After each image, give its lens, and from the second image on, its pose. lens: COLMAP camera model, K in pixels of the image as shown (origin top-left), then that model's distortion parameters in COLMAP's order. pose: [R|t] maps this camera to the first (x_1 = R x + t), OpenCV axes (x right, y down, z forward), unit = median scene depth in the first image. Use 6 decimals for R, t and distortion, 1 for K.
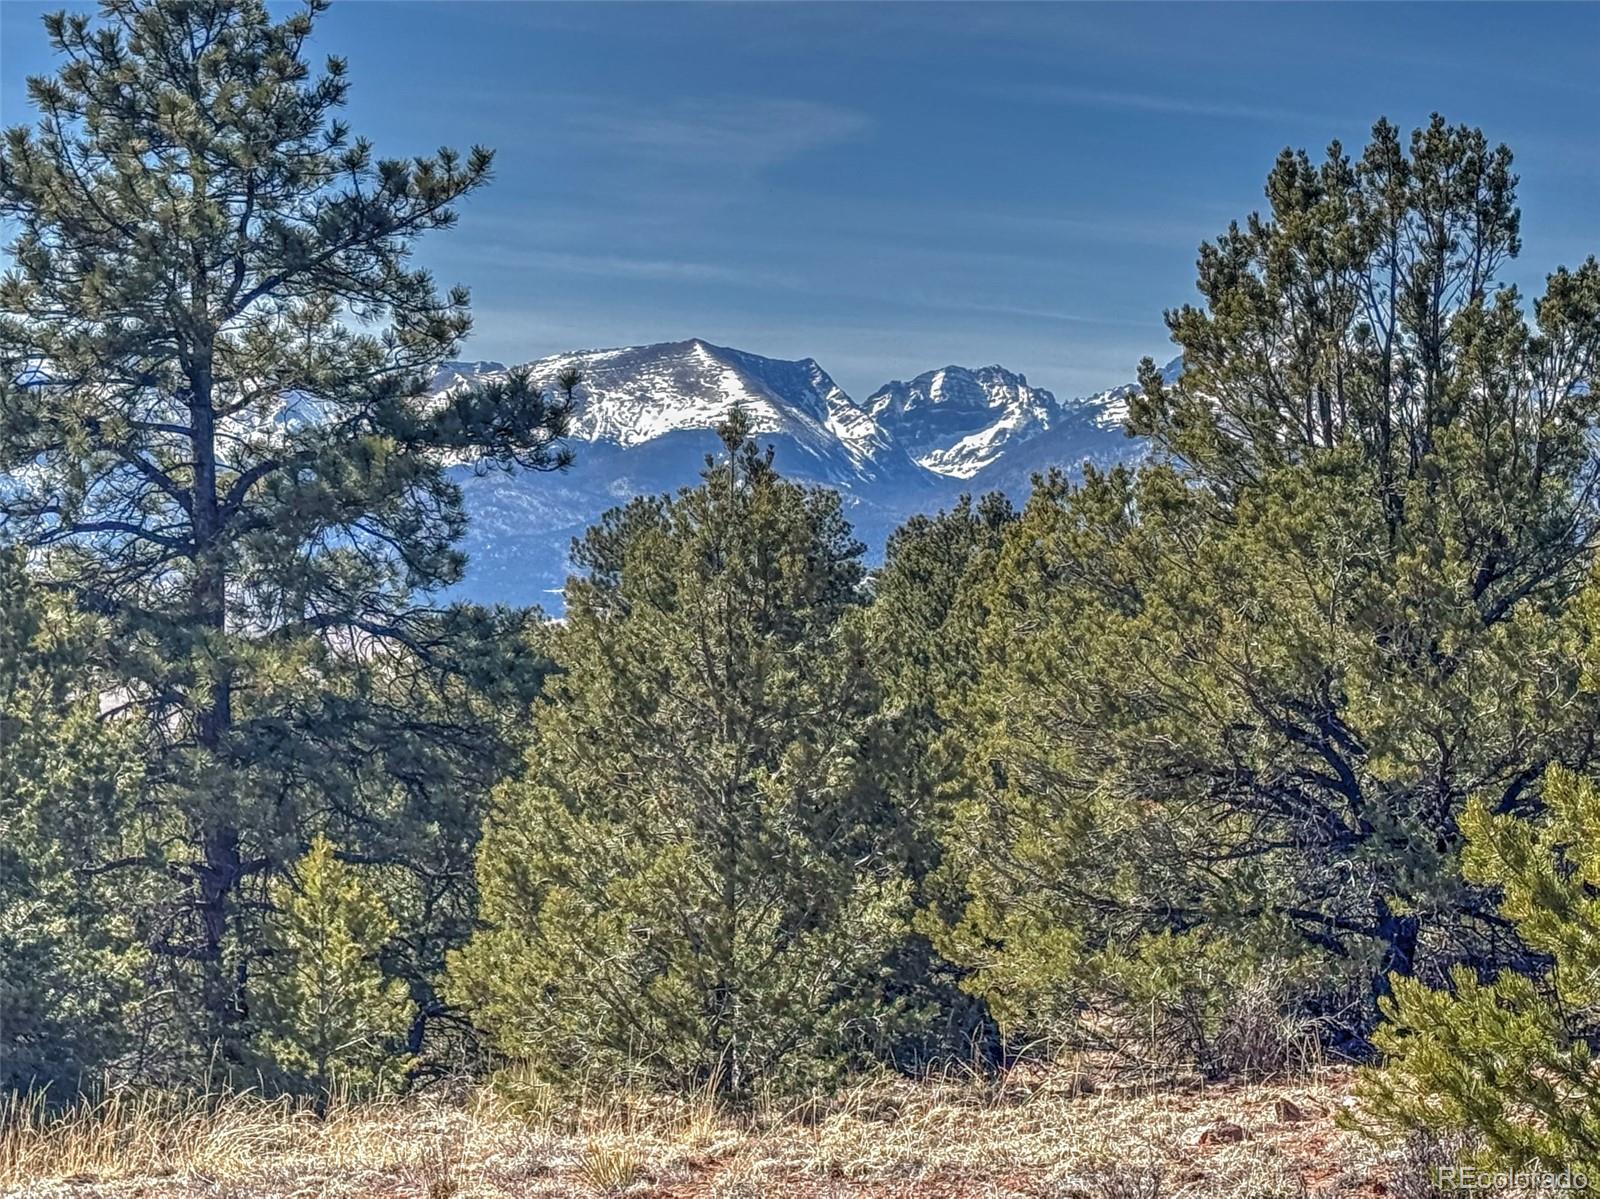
lens RADIAL K [[3735.1, 0, 784.9], [0, 3735.1, 598.7], [0, 0, 1]] dist [0.011657, 0.000000]
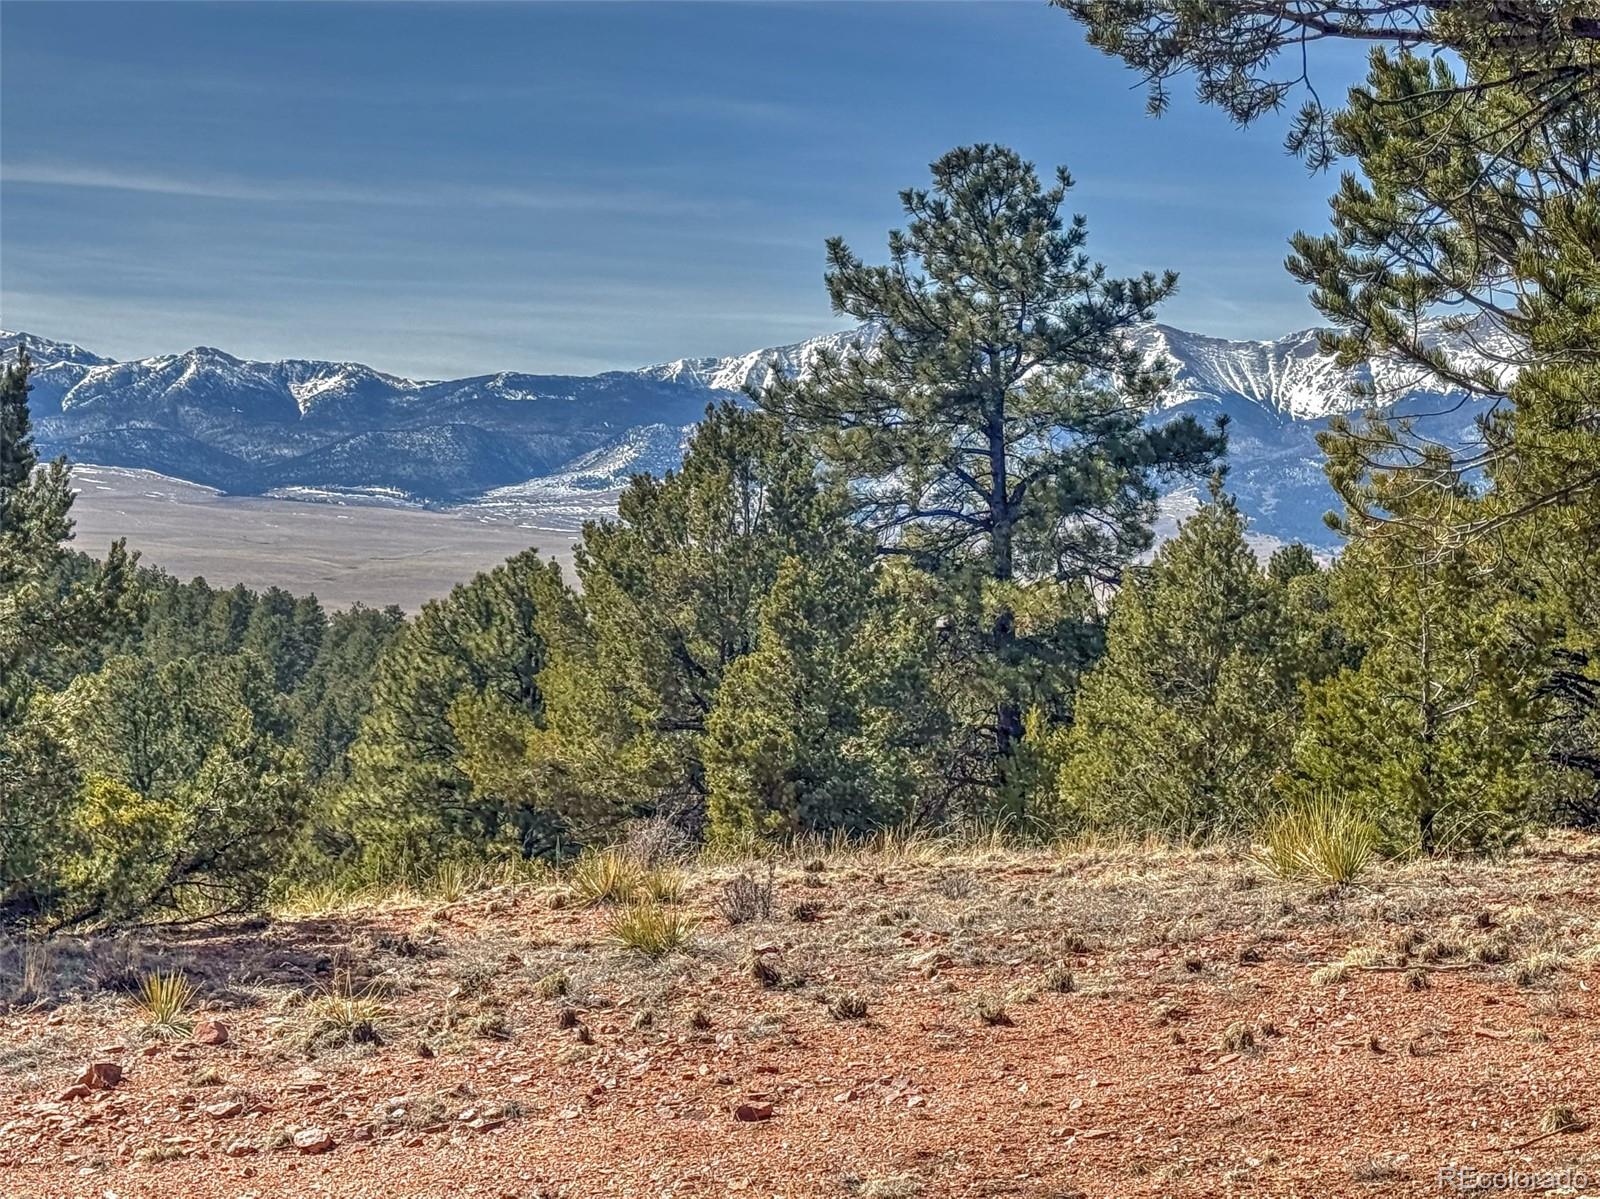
lens RADIAL K [[3136.7, 0, 794.4], [0, 3136.7, 598.1], [0, 0, 1]] dist [-0.002468, 0.000000]
pose [[0.967023, 0.005838, -0.254623, 0.099859], [-0.000081, 0.999744, 0.022614, -0.013589], [0.254690, -0.021848, 0.966776, -0.306676]]
